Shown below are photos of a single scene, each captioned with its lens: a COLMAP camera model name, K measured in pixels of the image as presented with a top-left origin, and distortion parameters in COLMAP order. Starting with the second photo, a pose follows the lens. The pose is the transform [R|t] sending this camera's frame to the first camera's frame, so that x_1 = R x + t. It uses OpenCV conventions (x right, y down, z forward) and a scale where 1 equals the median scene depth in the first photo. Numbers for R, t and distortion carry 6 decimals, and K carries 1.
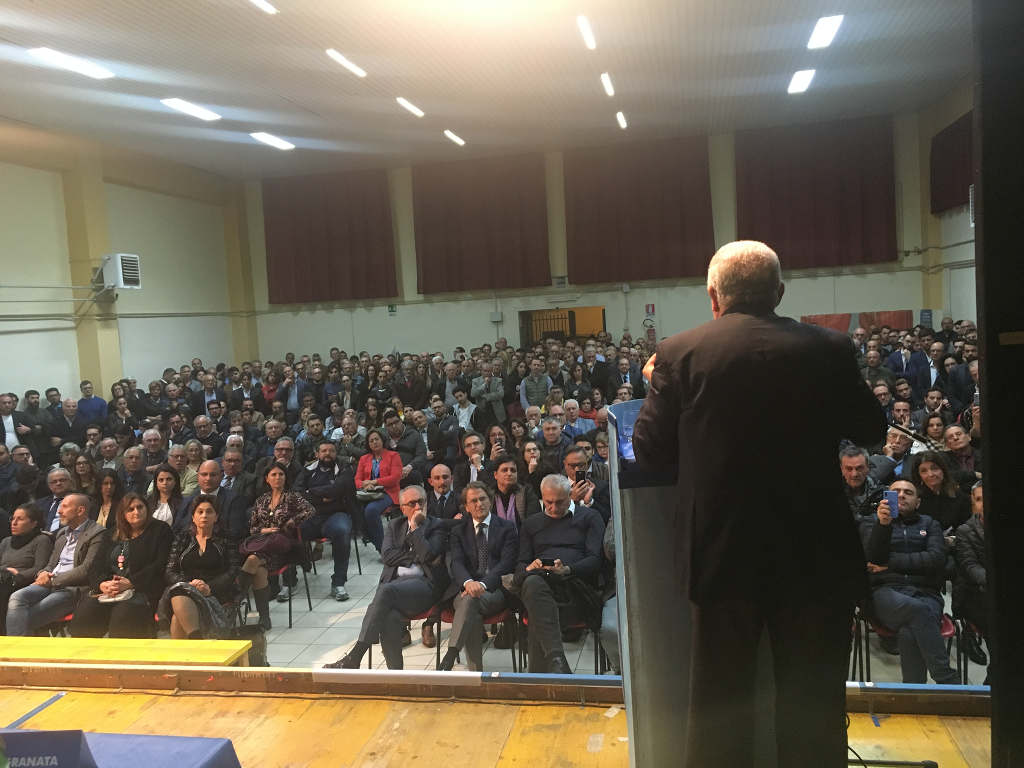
lens RADIAL K [[856.9, 0, 512.0], [0, 856.9, 384.0], [0, 0, 1]] dist [0.029332, 0.000189]
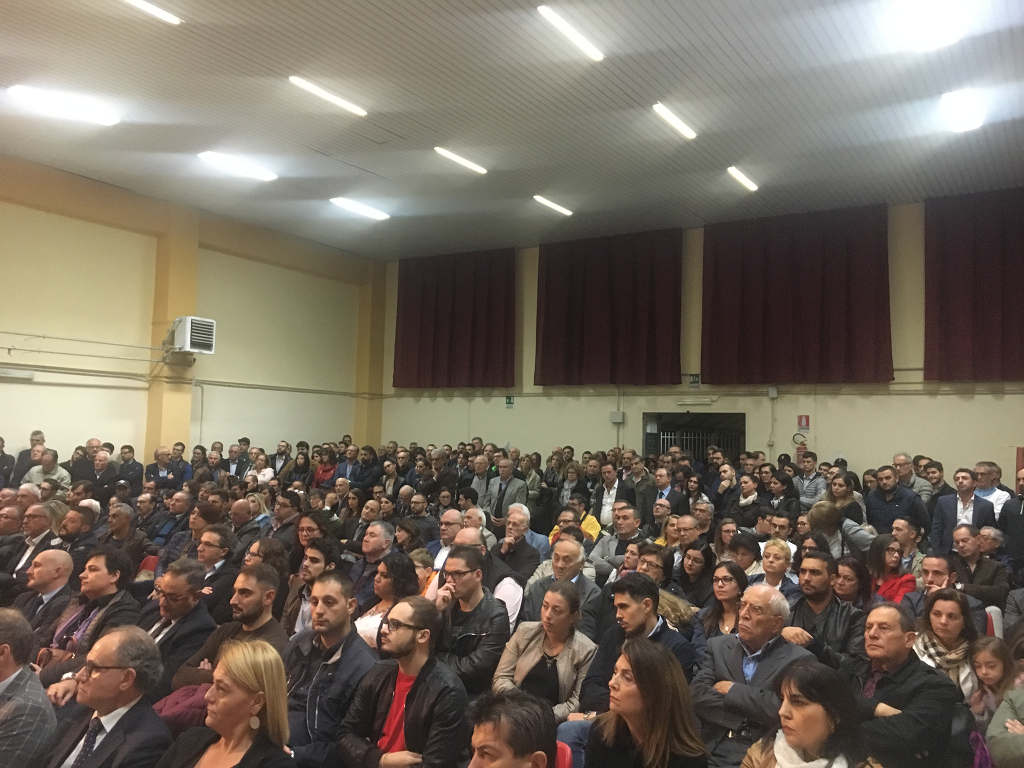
lens RADIAL K [[856.9, 0, 512.0], [0, 856.9, 384.0], [0, 0, 1]] dist [0.029332, 0.000189]
pose [[0.934291, 0.062152, -0.351052, 0.185782], [-0.109609, 0.987070, -0.116957, -0.000362], [0.339244, 0.147750, 0.929023, 0.177291]]
